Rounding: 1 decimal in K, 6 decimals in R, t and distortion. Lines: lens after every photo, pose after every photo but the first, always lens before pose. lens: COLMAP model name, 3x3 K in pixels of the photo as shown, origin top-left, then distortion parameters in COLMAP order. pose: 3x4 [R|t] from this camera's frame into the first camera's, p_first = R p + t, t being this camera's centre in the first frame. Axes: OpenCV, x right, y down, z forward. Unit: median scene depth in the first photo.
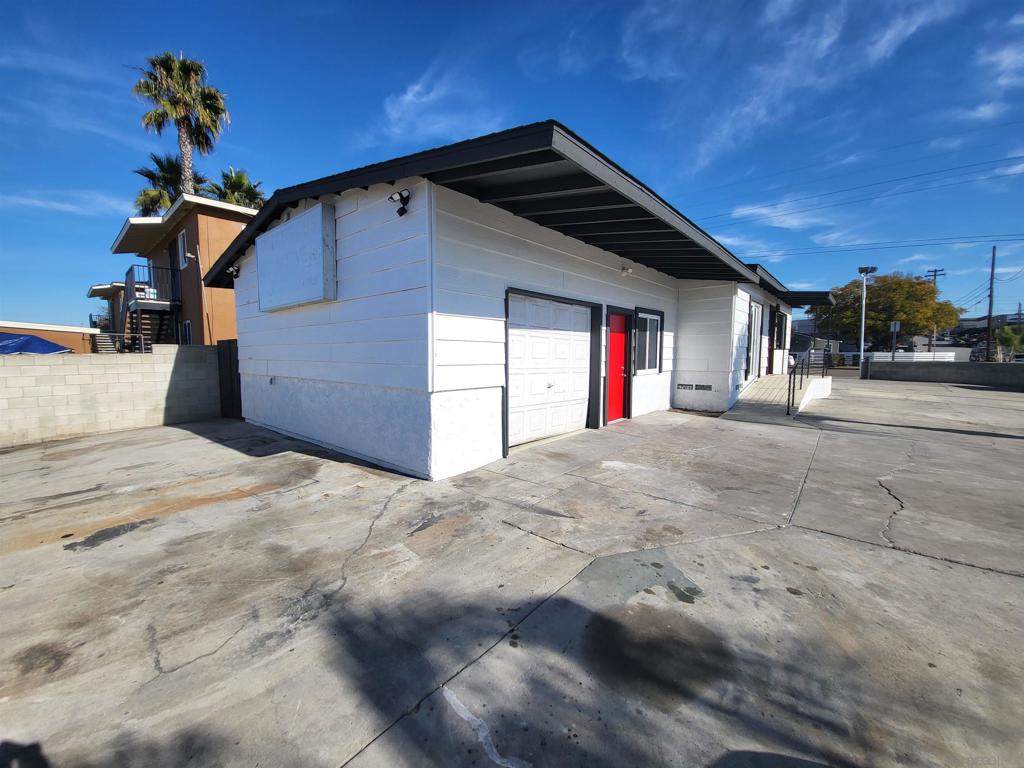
lens RADIAL K [[393.6, 0, 483.4], [0, 393.6, 383.3], [0, 0, 1]] dist [0.027305, -0.021649]
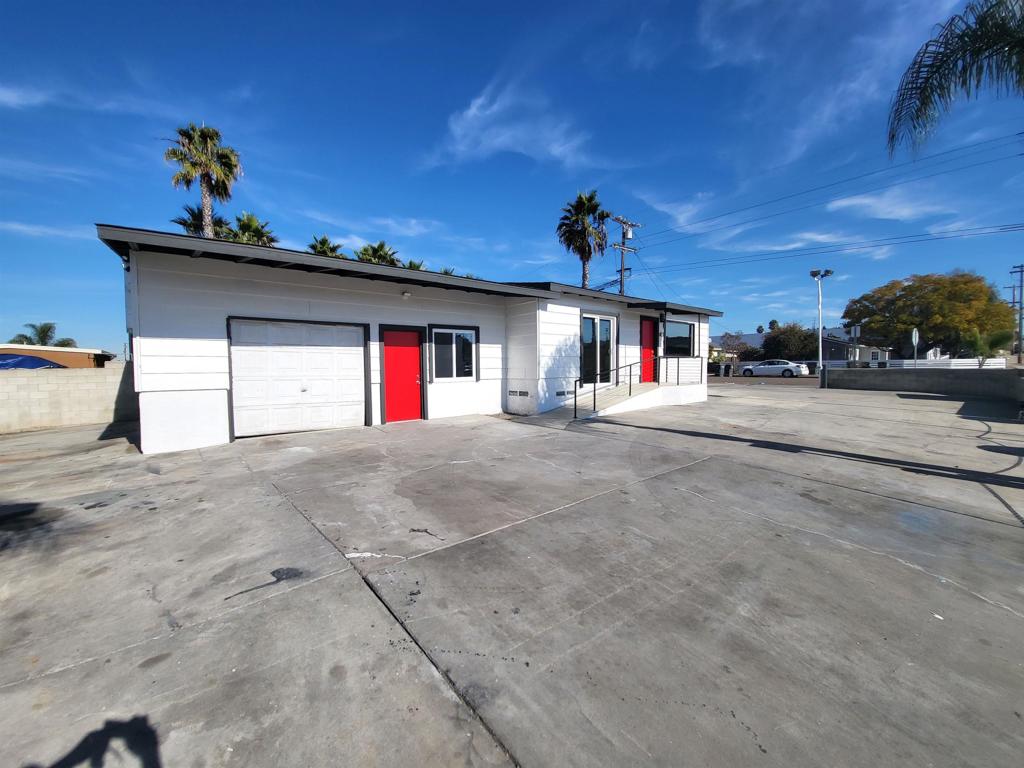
lens RADIAL K [[404.1, 0, 488.1], [0, 404.1, 382.5], [0, 0, 1]] dist [-0.011685, -0.000474]
pose [[0.987704, -0.004620, -0.156266, 0.636607], [-0.000780, 0.999405, -0.034475, 0.017787], [0.156333, 0.034173, 0.987113, -0.124522]]
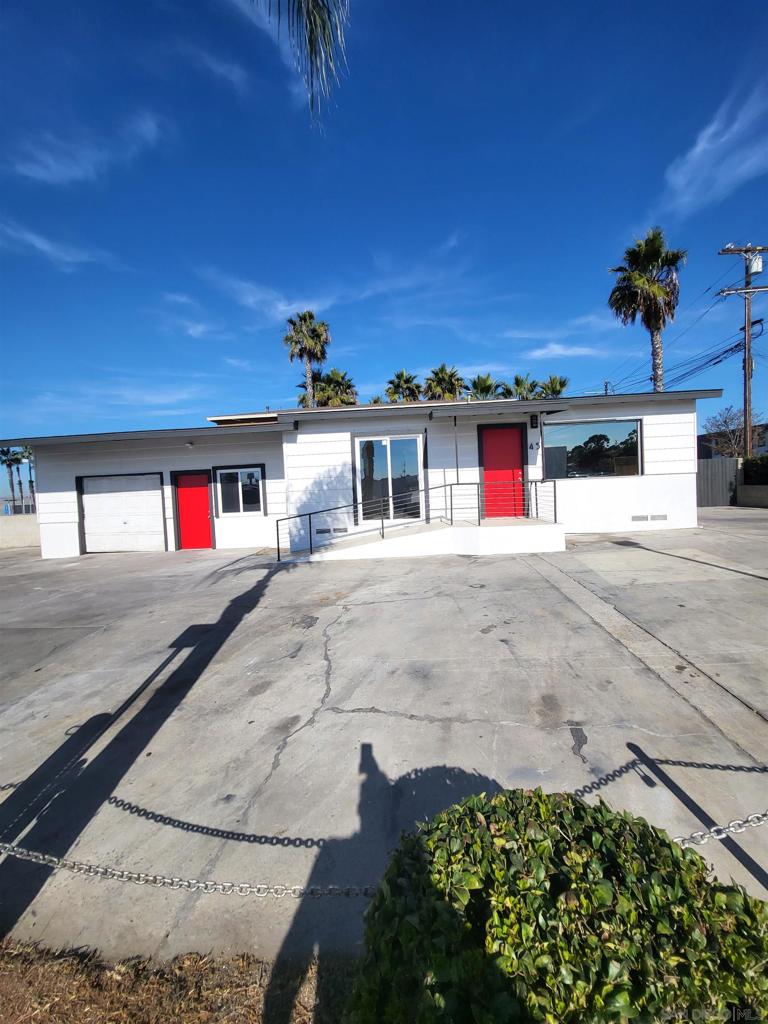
lens RADIAL K [[400.5, 0, 380.2], [0, 400.5, 504.8], [0, 0, 1]] dist [-0.000631, -0.009650]
pose [[0.633821, 0.003729, -0.773471, 1.537273], [-0.013696, 0.999886, -0.006403, -0.052924], [0.773358, 0.014652, 0.633800, 0.494597]]
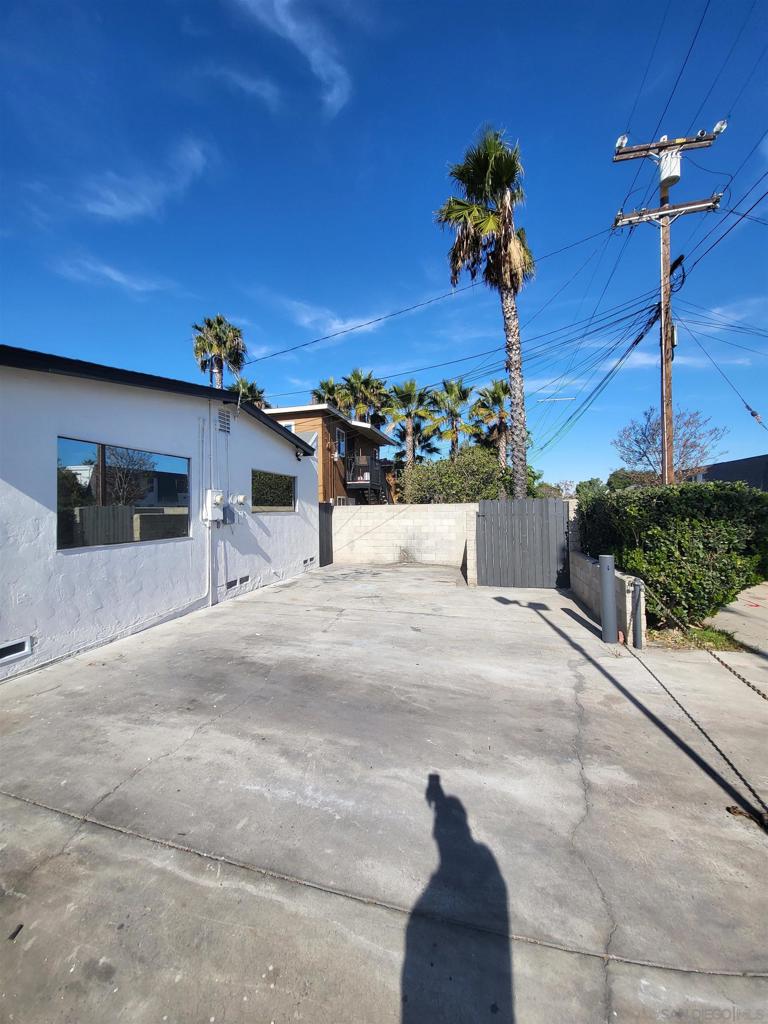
lens RADIAL K [[410.9, 0, 385.7], [0, 410.9, 517.4], [0, 0, 1]] dist [0.000935, -0.011061]
pose [[0.492721, 0.005851, -0.870167, 1.800644], [-0.051835, 0.998399, -0.022638, -0.197770], [0.868642, 0.056260, 0.492236, 1.864508]]
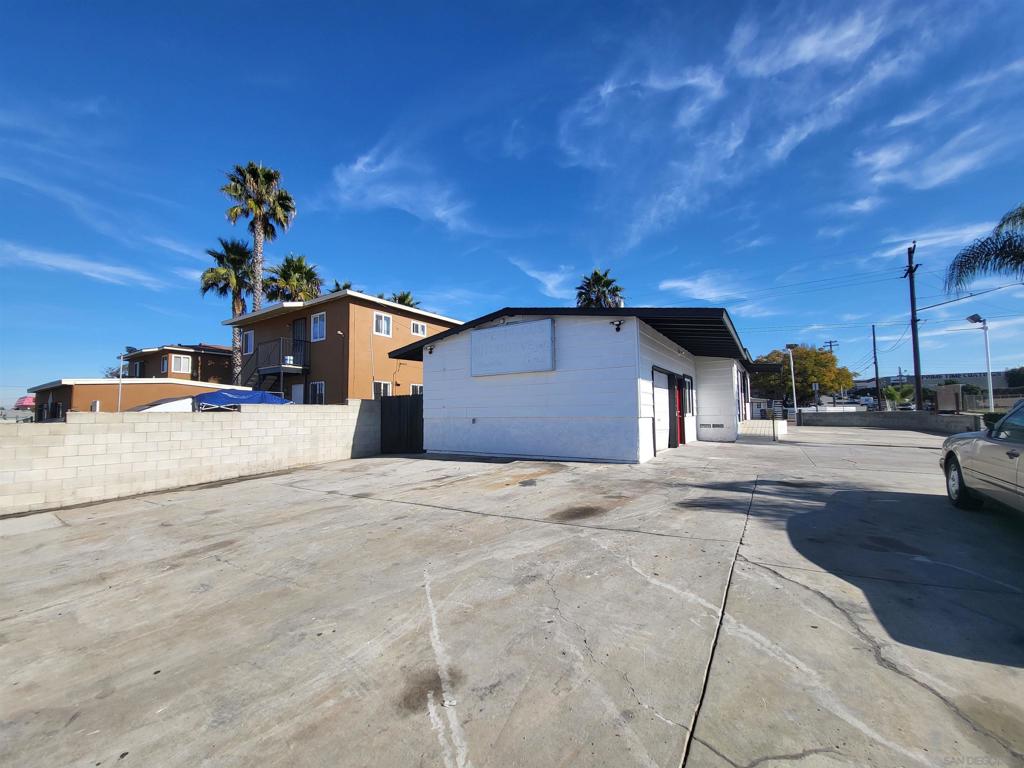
lens RADIAL K [[402.0, 0, 480.3], [0, 402.0, 384.4], [0, 0, 1]] dist [-0.010296, -0.000049]
pose [[0.992343, 0.002168, 0.123497, -0.533266], [0.016238, 0.988878, -0.147841, 0.064012], [-0.122444, 0.148714, 0.981270, -0.411351]]
